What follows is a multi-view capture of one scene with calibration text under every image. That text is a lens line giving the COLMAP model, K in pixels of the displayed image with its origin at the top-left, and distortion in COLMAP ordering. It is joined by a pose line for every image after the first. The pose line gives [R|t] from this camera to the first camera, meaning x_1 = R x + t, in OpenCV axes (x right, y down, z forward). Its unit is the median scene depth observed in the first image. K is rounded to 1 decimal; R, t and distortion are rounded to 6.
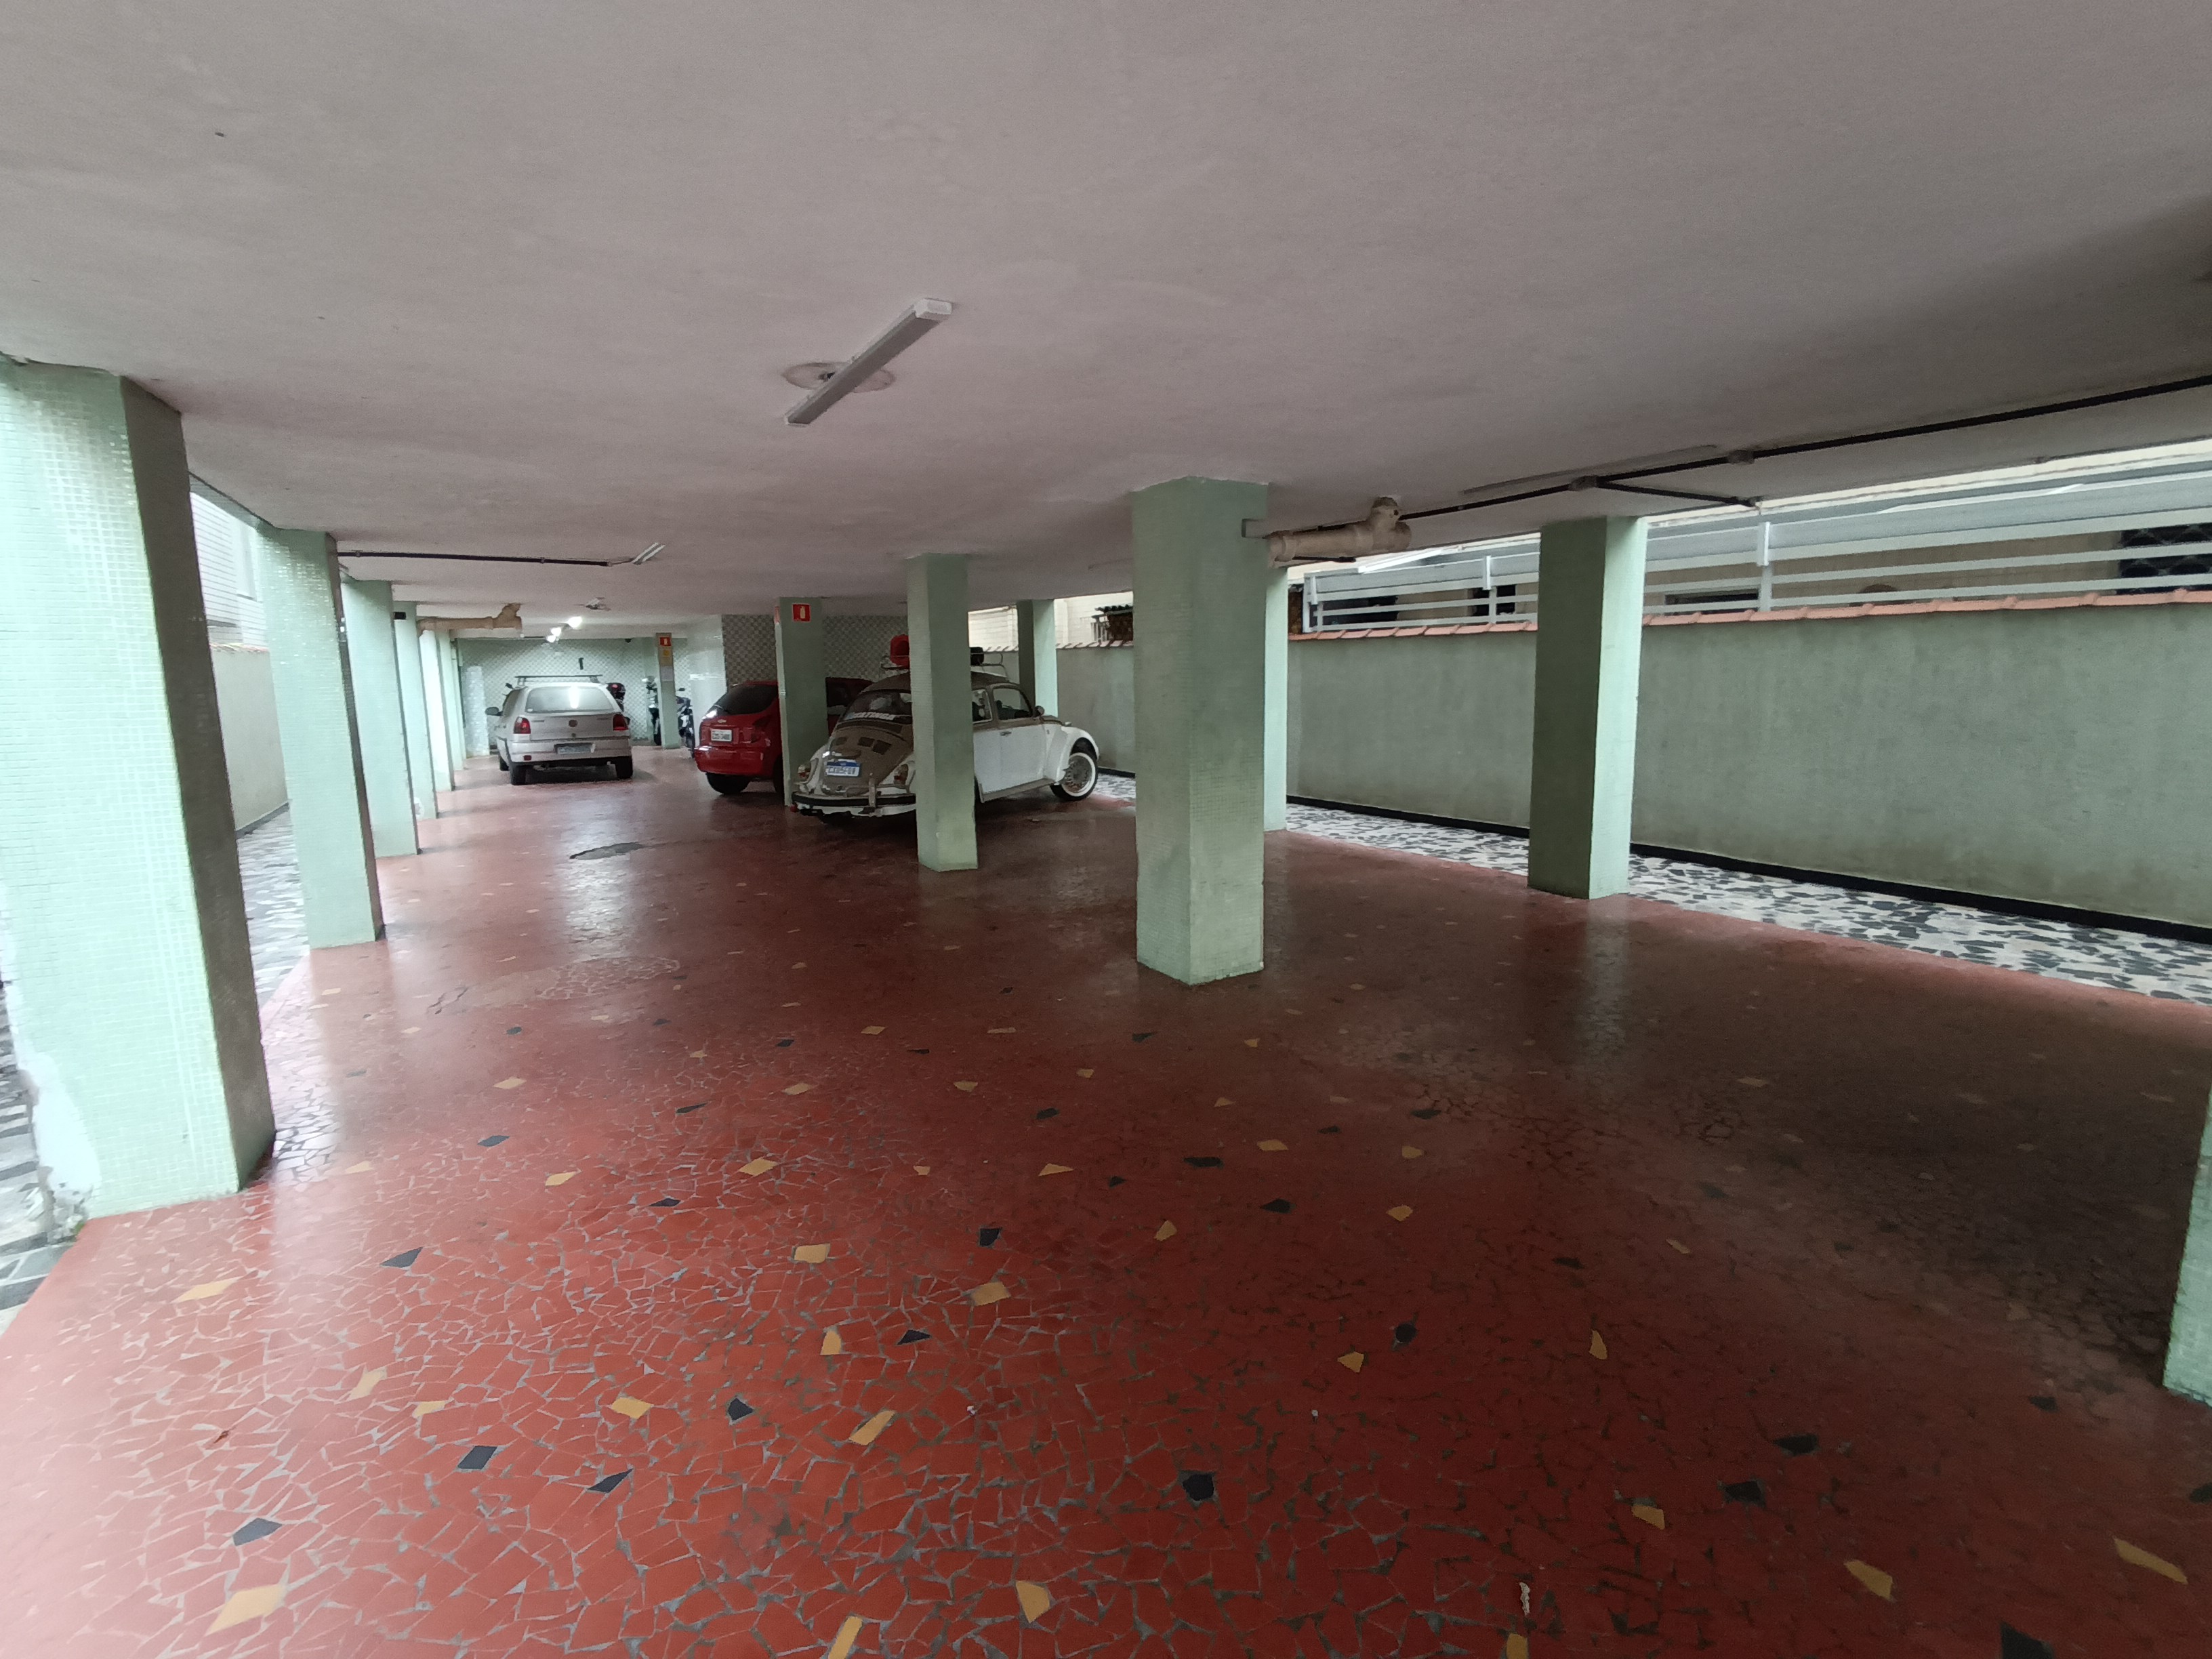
lens RADIAL K [[1001.0, 0, 1106.8], [0, 1001.0, 825.5], [0, 0, 1]] dist [-0.001849, -0.002456]
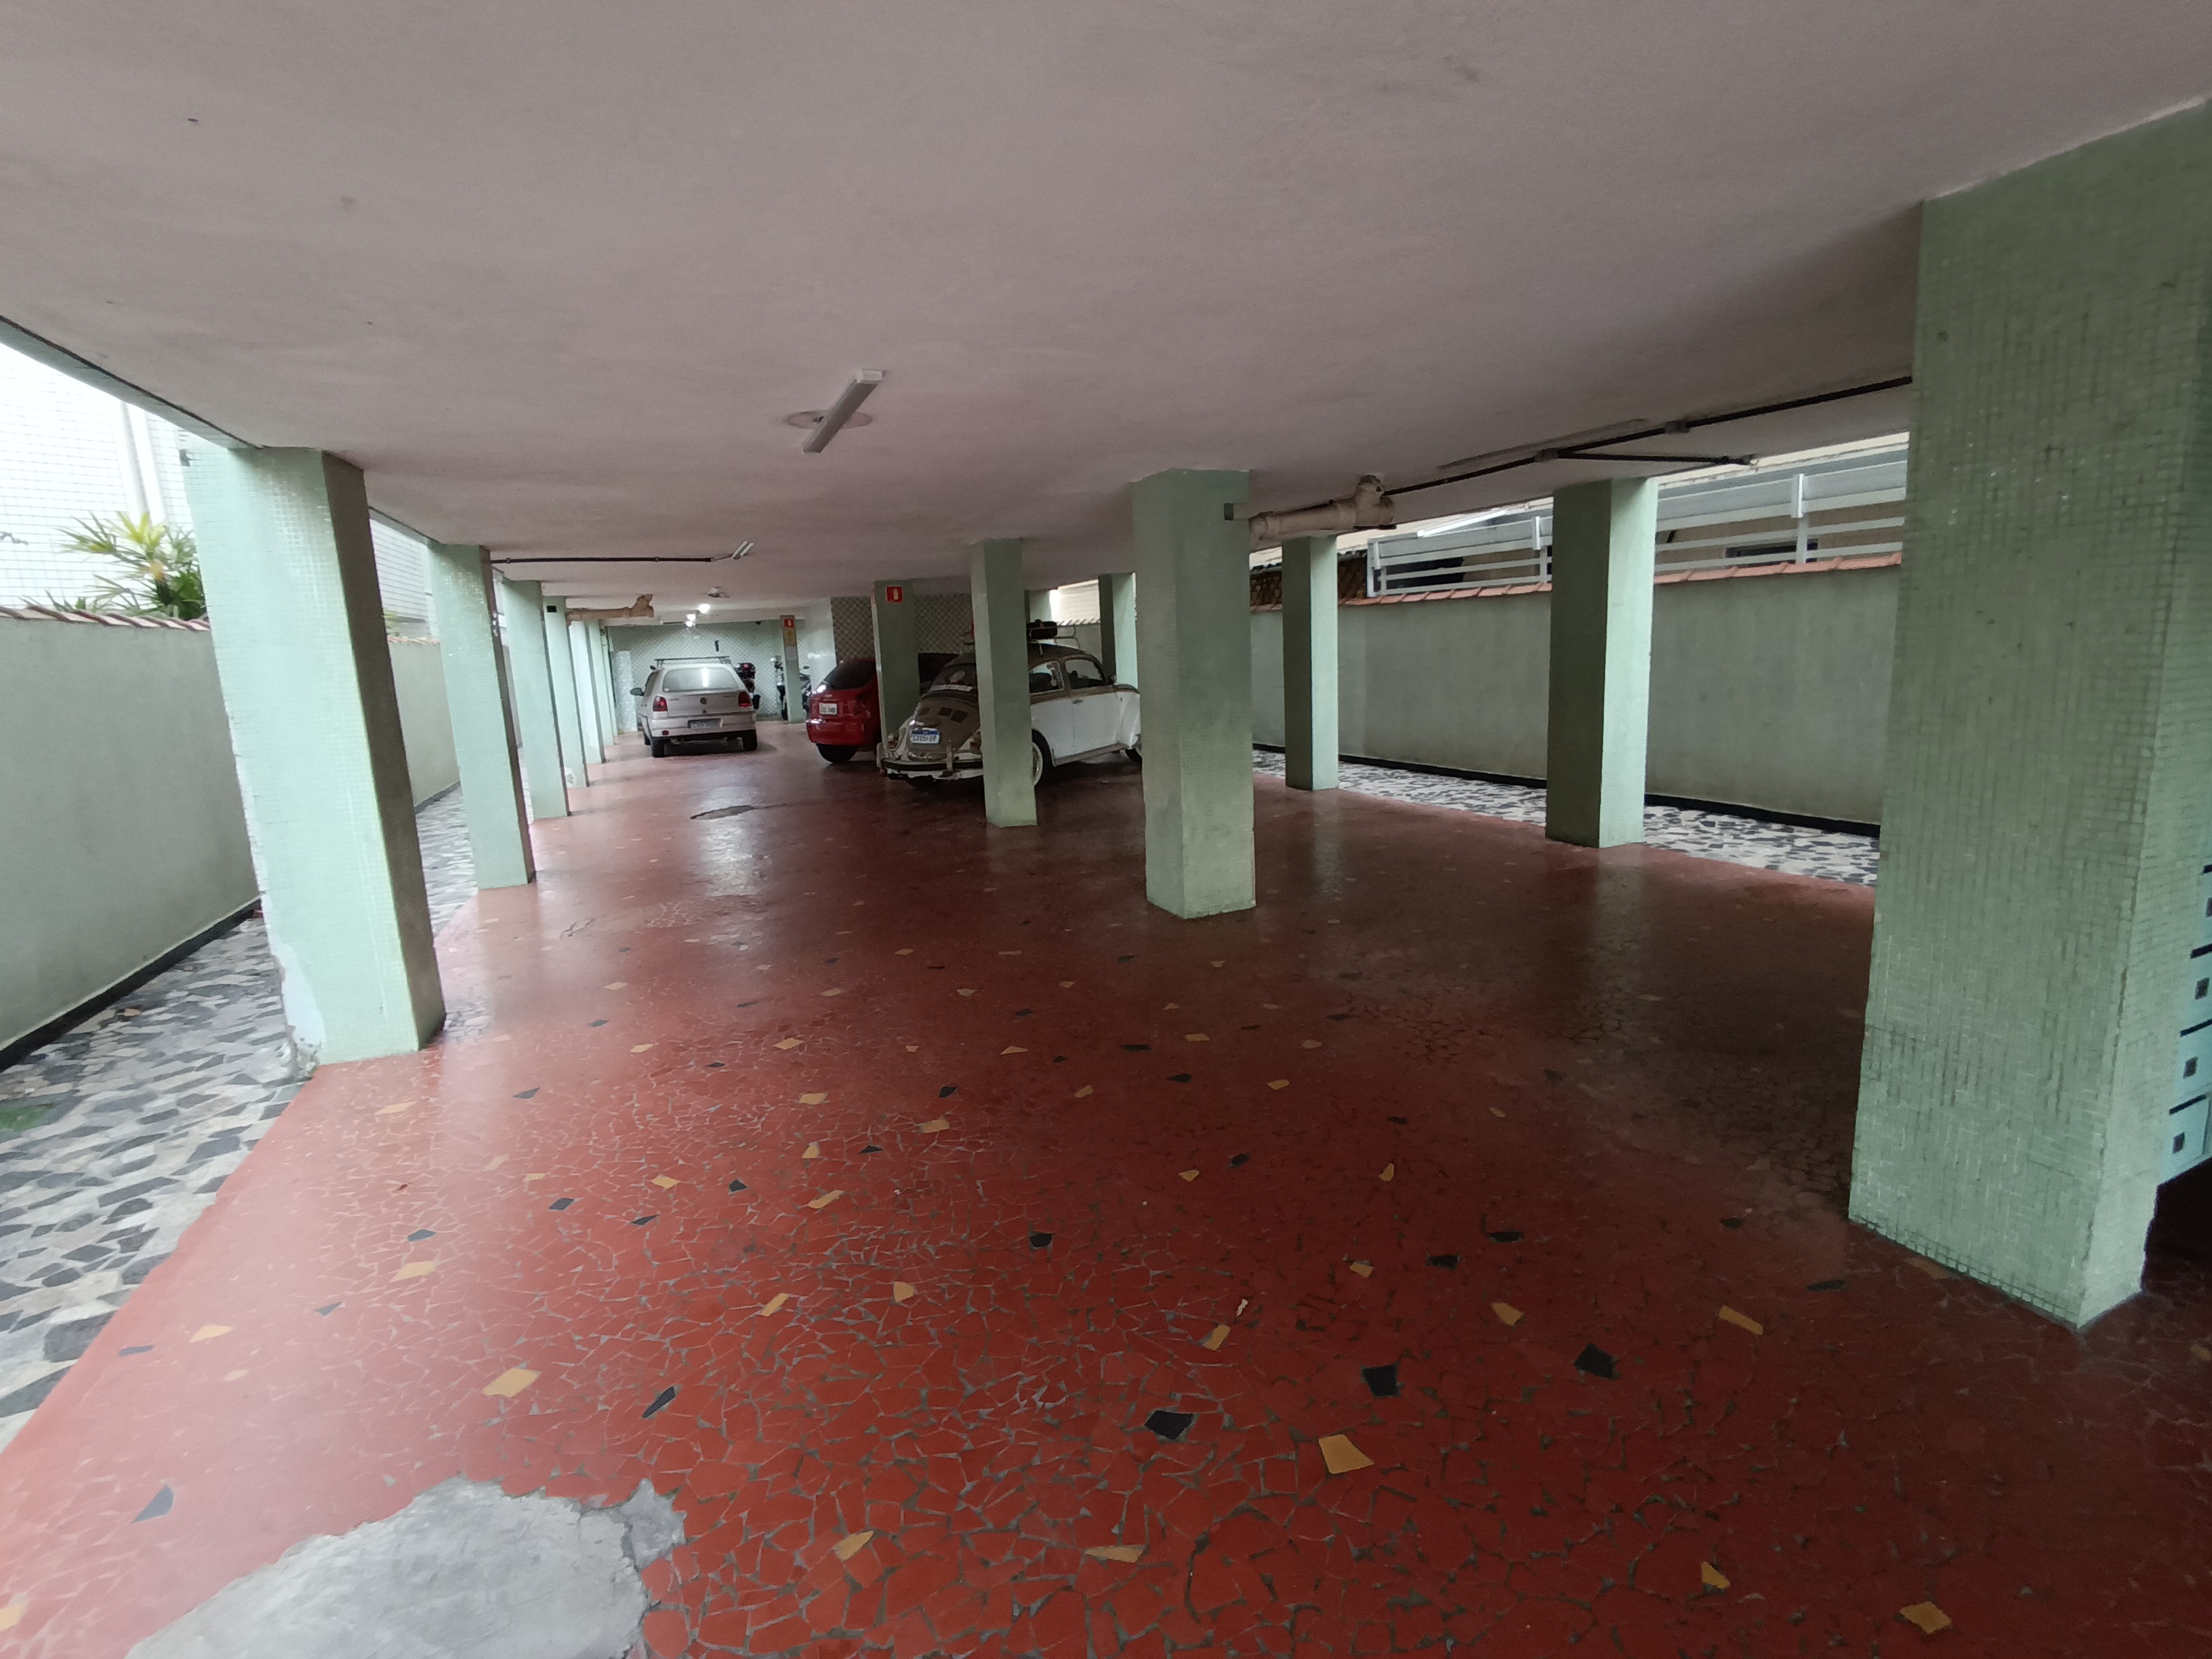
lens RADIAL K [[1001.0, 0, 1109.1], [0, 1001.0, 823.5], [0, 0, 1]] dist [-0.001849, -0.002456]
pose [[0.992208, -0.005889, -0.124450, 0.141357], [0.009508, 0.999548, 0.028504, 0.017868], [0.124226, -0.029465, 0.991816, -0.135099]]
